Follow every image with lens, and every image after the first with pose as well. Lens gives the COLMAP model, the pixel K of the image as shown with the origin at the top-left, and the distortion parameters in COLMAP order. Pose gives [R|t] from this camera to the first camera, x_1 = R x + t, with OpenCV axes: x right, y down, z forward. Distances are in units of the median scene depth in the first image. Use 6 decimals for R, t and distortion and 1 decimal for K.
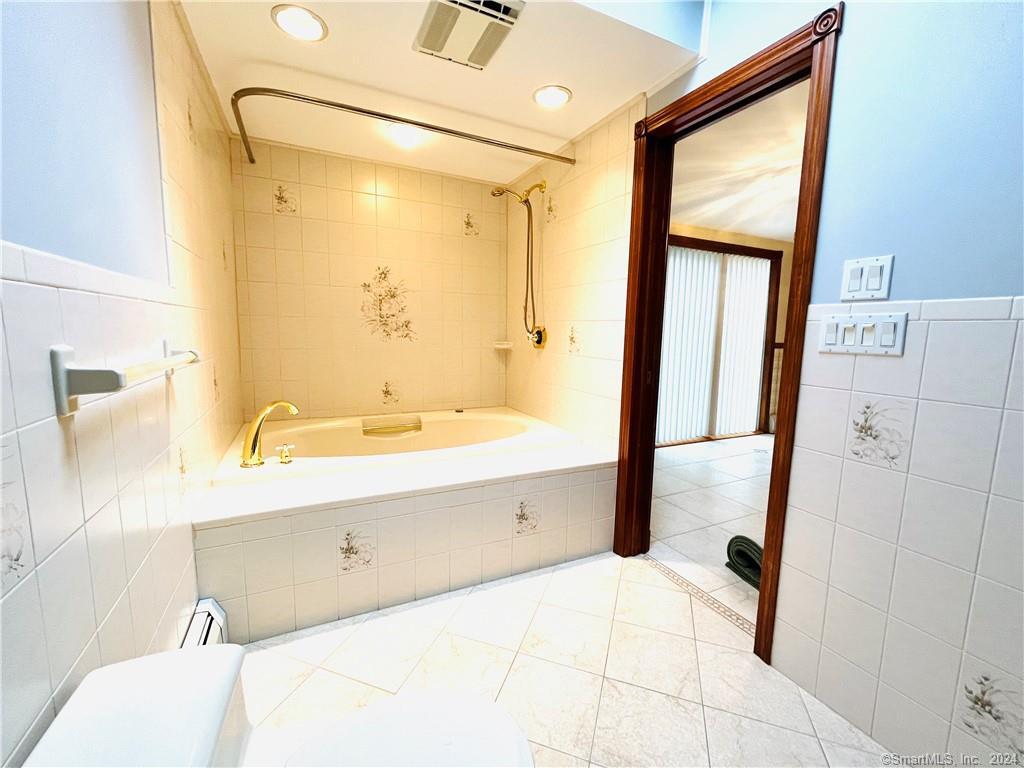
lens RADIAL K [[424.7, 0, 512.4], [0, 424.7, 384.7], [0, 0, 1]] dist [-0.006753, 0.000958]
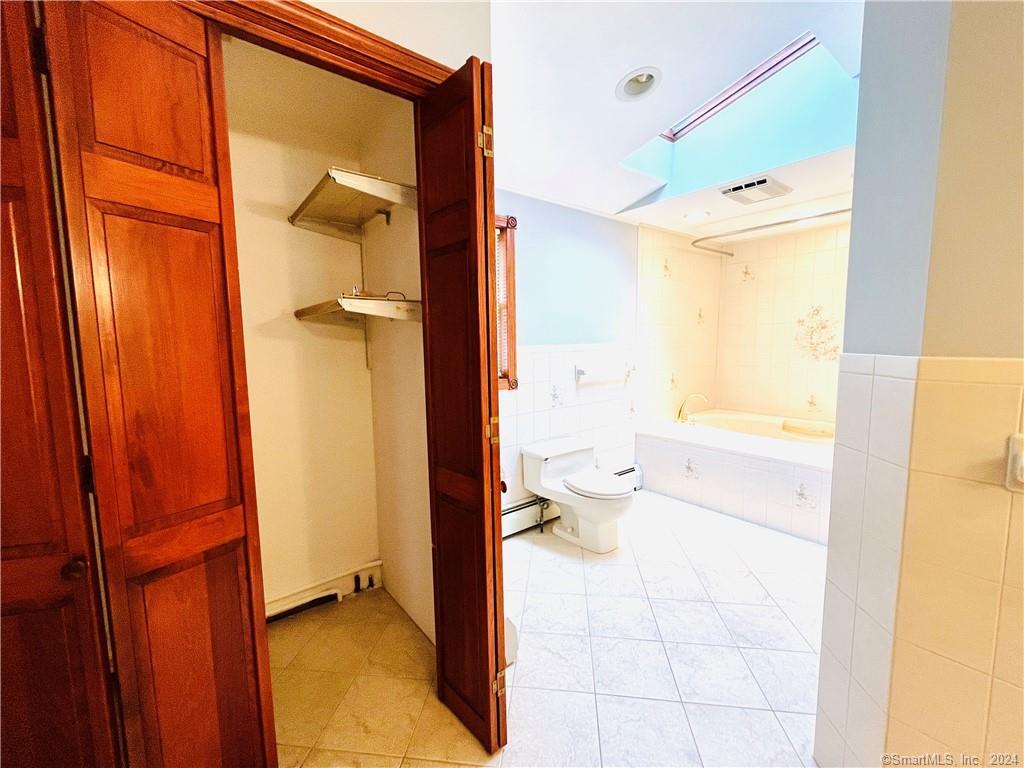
lens RADIAL K [[424.7, 0, 513.4], [0, 424.7, 383.7], [0, 0, 1]] dist [-0.006753, 0.000958]
pose [[0.209792, 0.073202, -0.975002, 1.199032], [-0.104537, 0.993157, 0.052071, -0.018392], [0.972142, 0.091000, 0.216008, -0.237774]]
